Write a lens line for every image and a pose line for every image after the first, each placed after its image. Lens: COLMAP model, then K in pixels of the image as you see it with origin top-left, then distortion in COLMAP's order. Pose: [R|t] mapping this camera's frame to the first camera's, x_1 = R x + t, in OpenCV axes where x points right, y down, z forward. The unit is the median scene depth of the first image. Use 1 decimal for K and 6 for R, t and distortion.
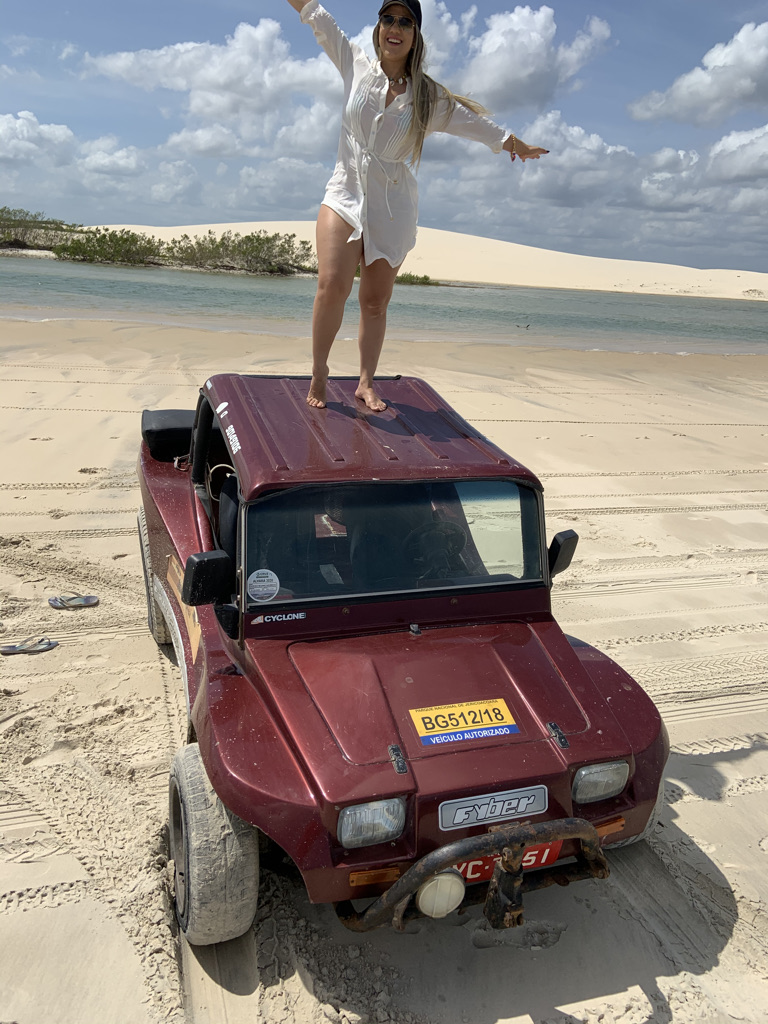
lens RADIAL K [[819.5, 0, 384.9], [0, 819.5, 527.5], [0, 0, 1]] dist [0.139288, -0.179362]
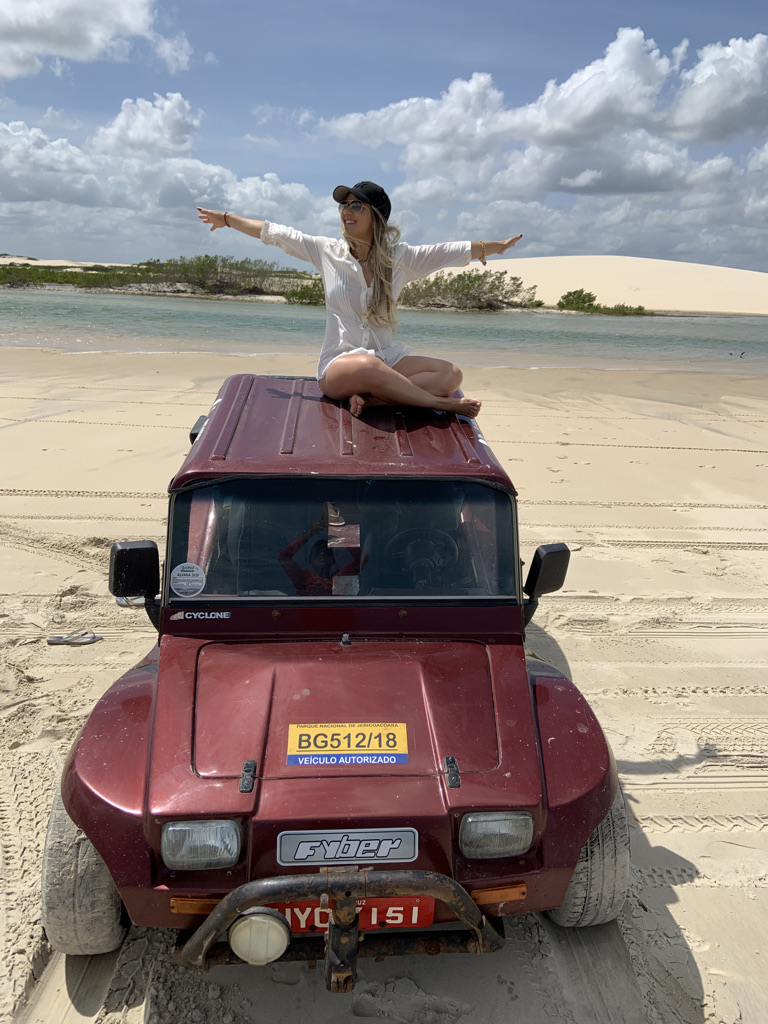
lens RADIAL K [[819.5, 0, 405.9], [0, 819.5, 496.6], [0, 0, 1]] dist [0.139288, -0.179362]
pose [[0.965537, 0.032699, -0.258204, 0.331892], [-0.053766, 0.995736, -0.074957, 0.031368], [0.254652, 0.086256, 0.963178, 0.126305]]
